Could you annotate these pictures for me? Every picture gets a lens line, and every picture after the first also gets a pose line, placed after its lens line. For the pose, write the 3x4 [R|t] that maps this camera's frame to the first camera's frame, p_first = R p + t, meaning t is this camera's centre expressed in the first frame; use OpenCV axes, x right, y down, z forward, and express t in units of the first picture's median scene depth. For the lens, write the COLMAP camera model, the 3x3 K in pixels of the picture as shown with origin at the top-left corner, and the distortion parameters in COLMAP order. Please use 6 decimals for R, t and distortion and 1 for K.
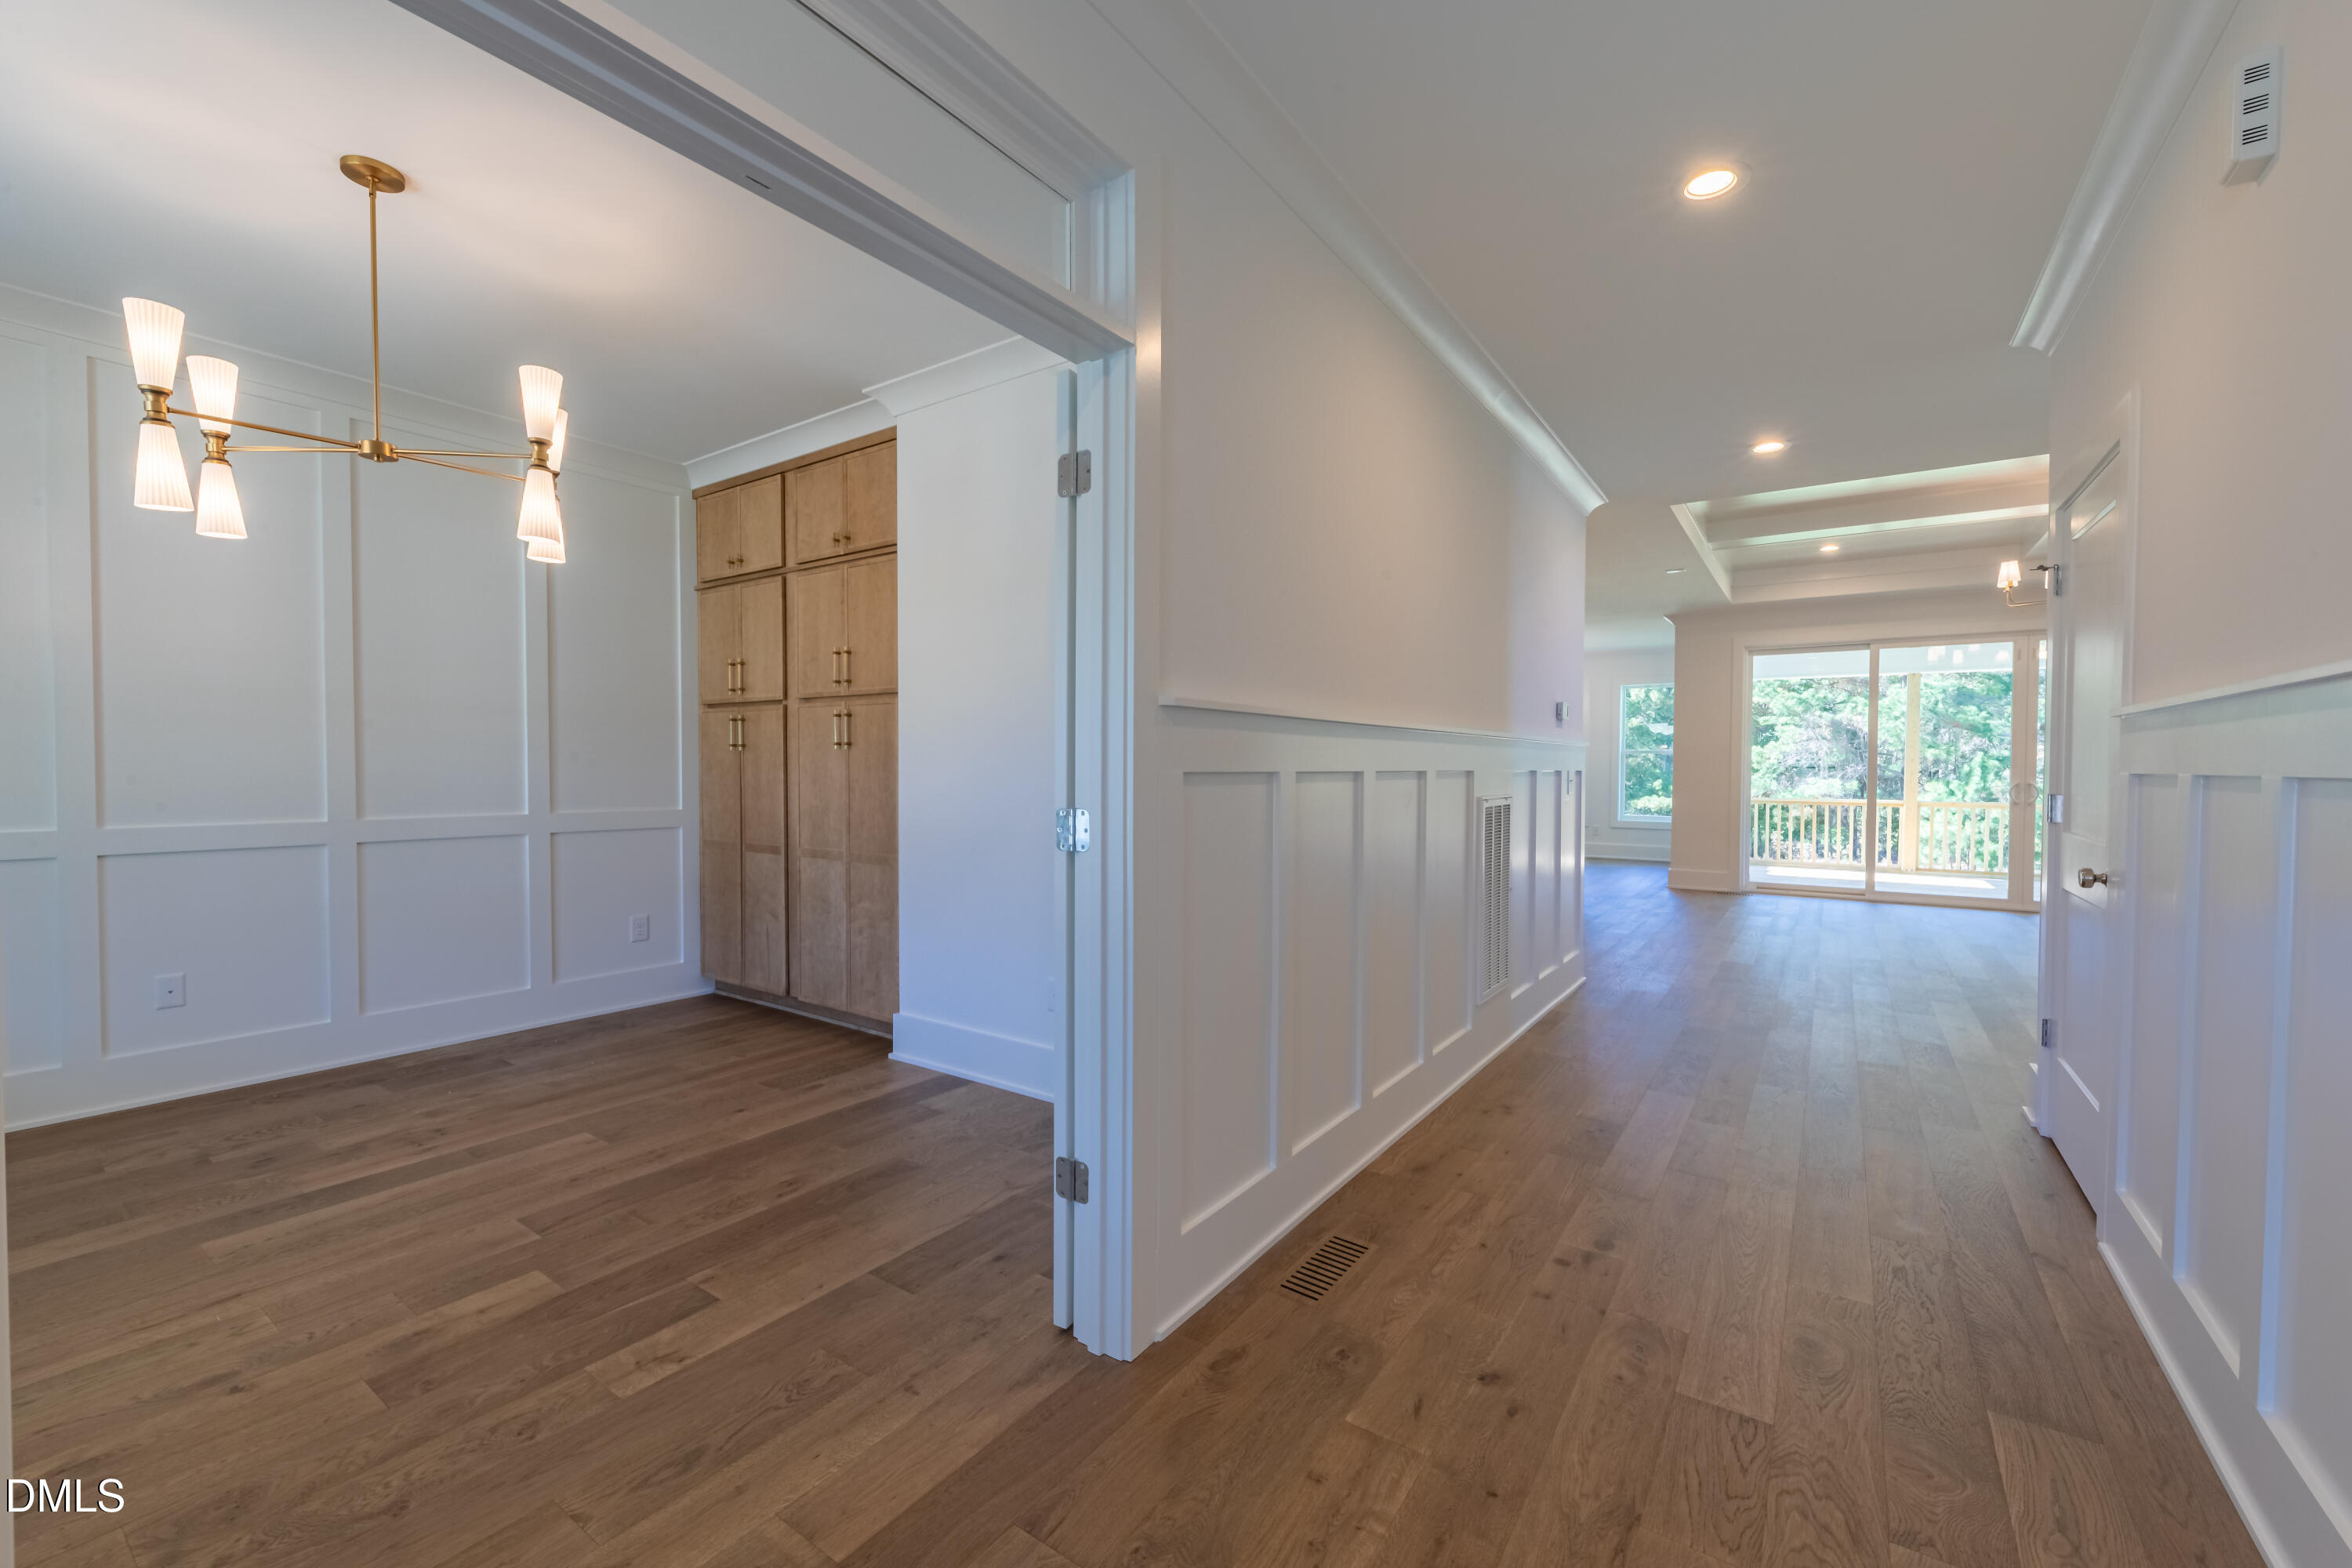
lens RADIAL K [[945.0, 0, 1186.5], [0, 945.0, 783.4], [0, 0, 1]] dist [0.001326, -0.001280]
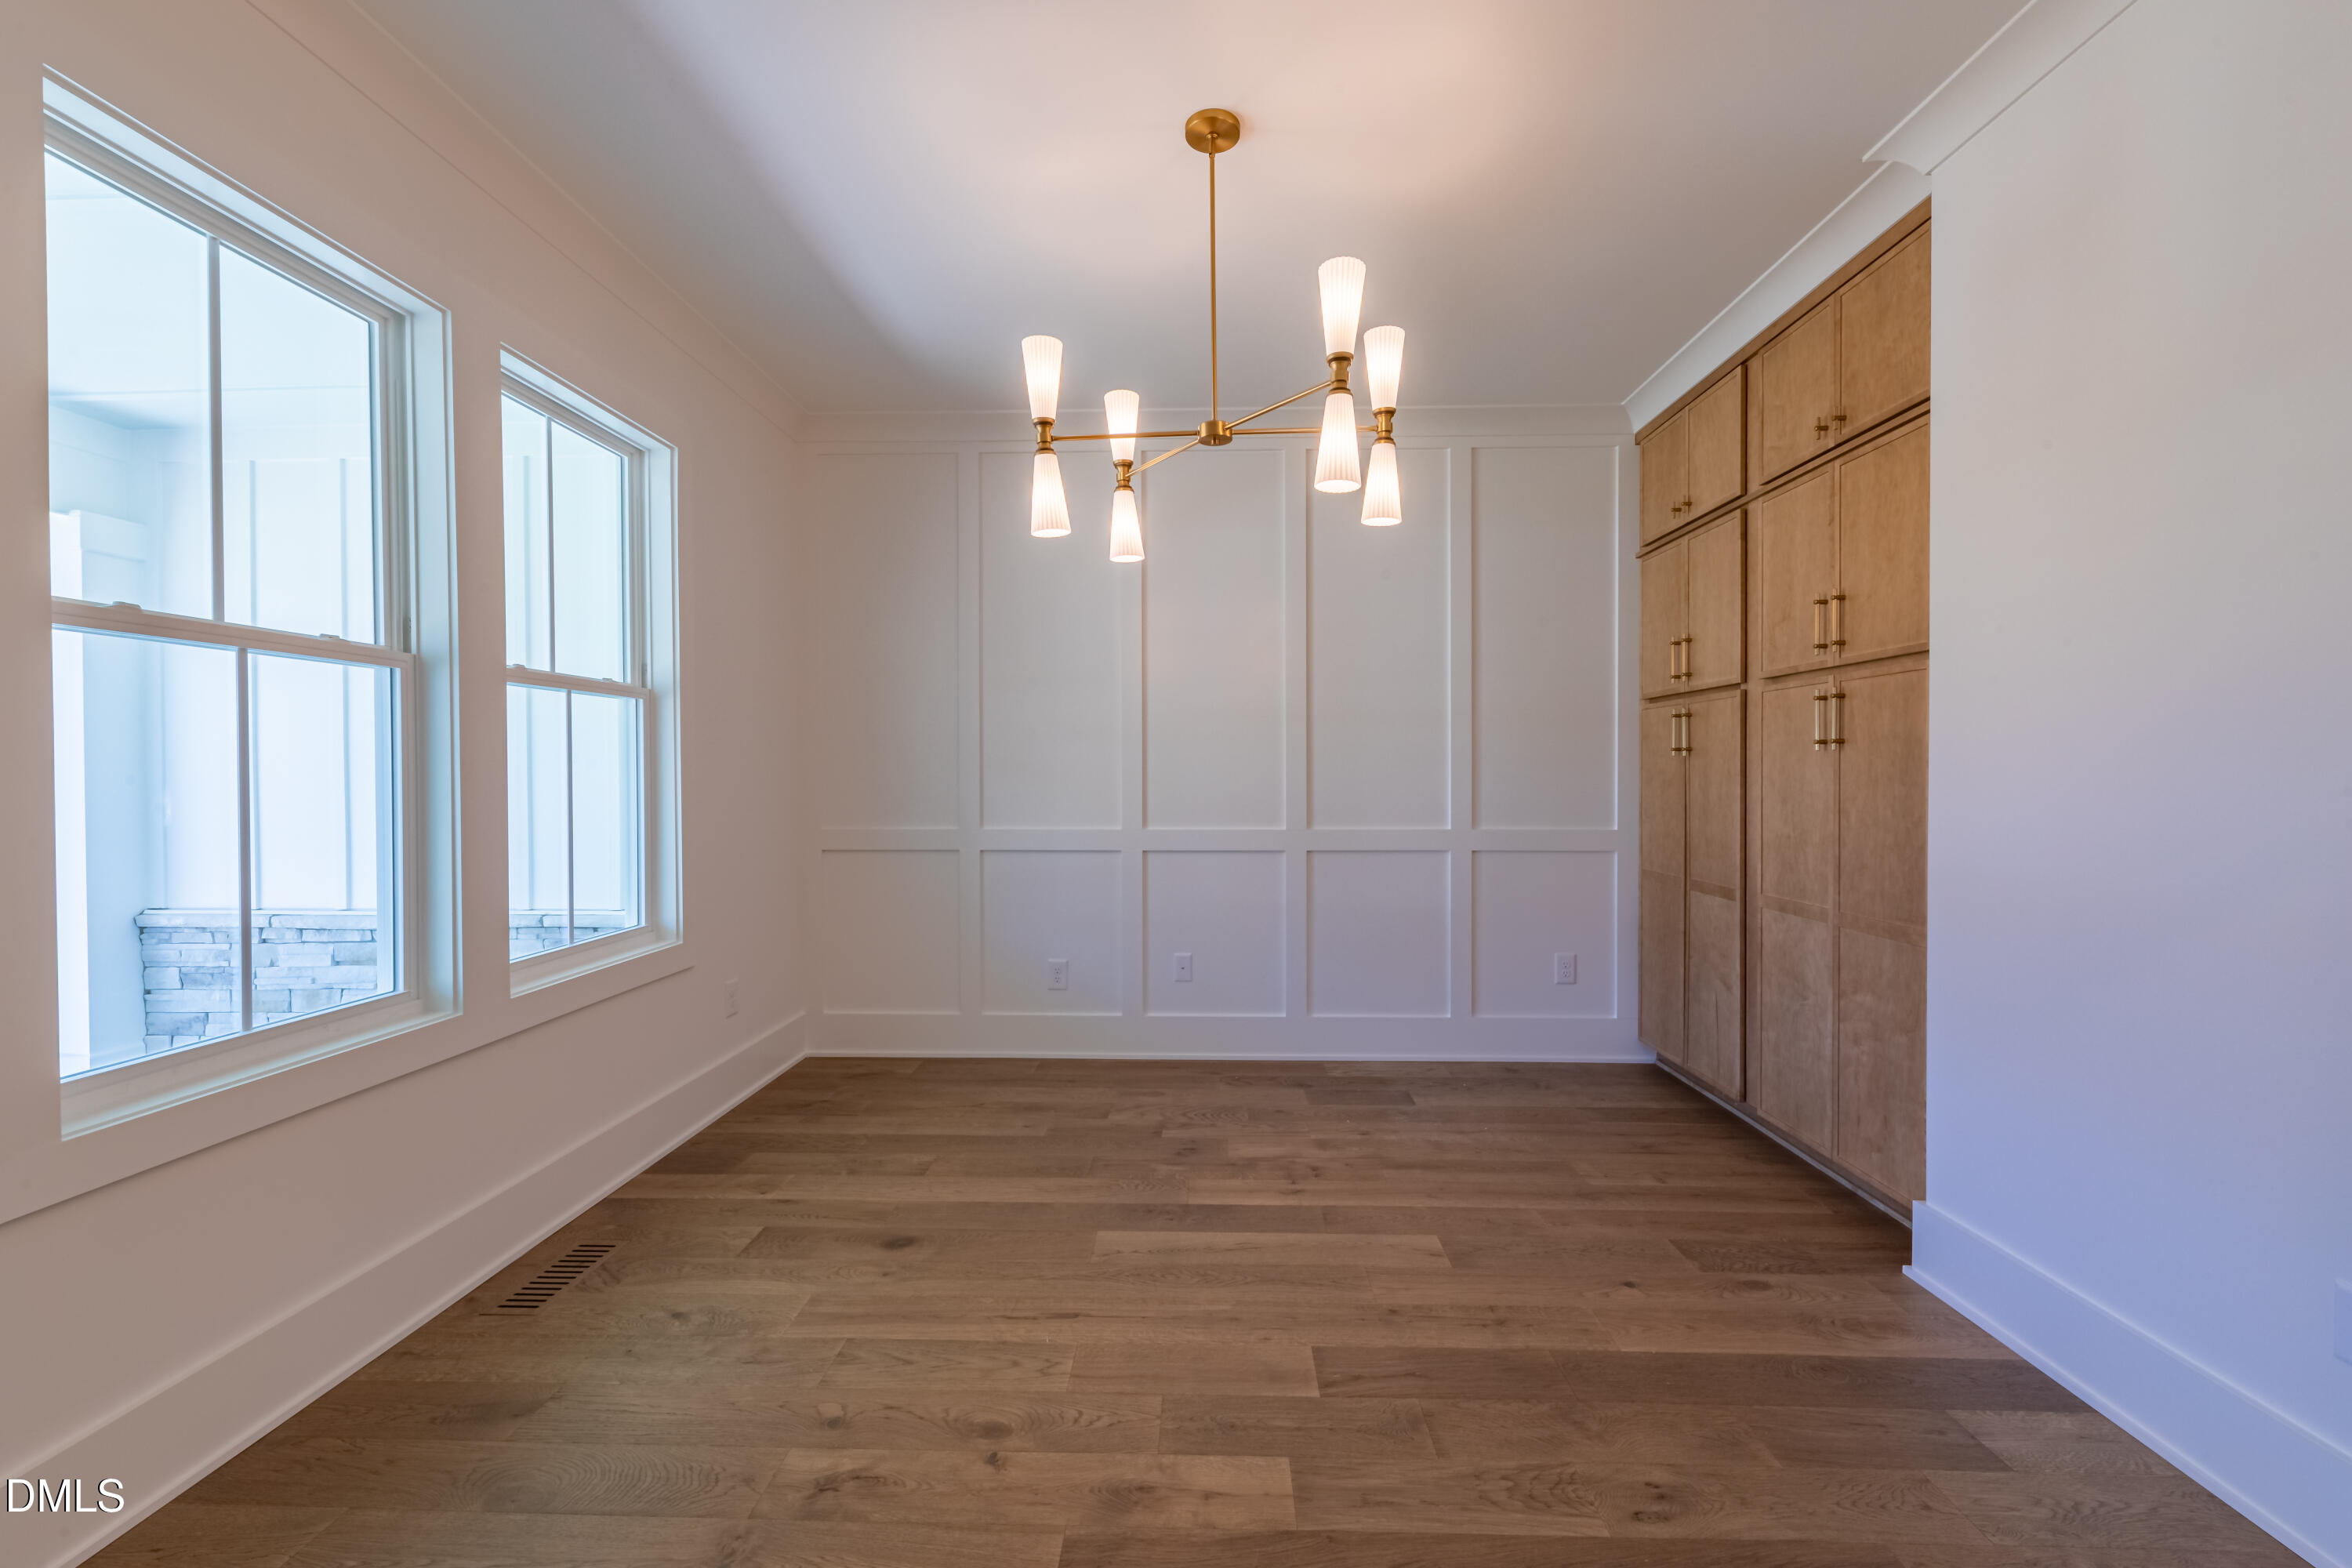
lens RADIAL K [[945.0, 0, 1181.7], [0, 945.0, 787.5], [0, 0, 1]] dist [0.001326, -0.001280]
pose [[0.540001, 0.006473, -0.841640, -0.065920], [-0.011820, 0.999930, 0.000107, -0.006097], [0.841582, 0.009891, 0.540040, 0.310111]]
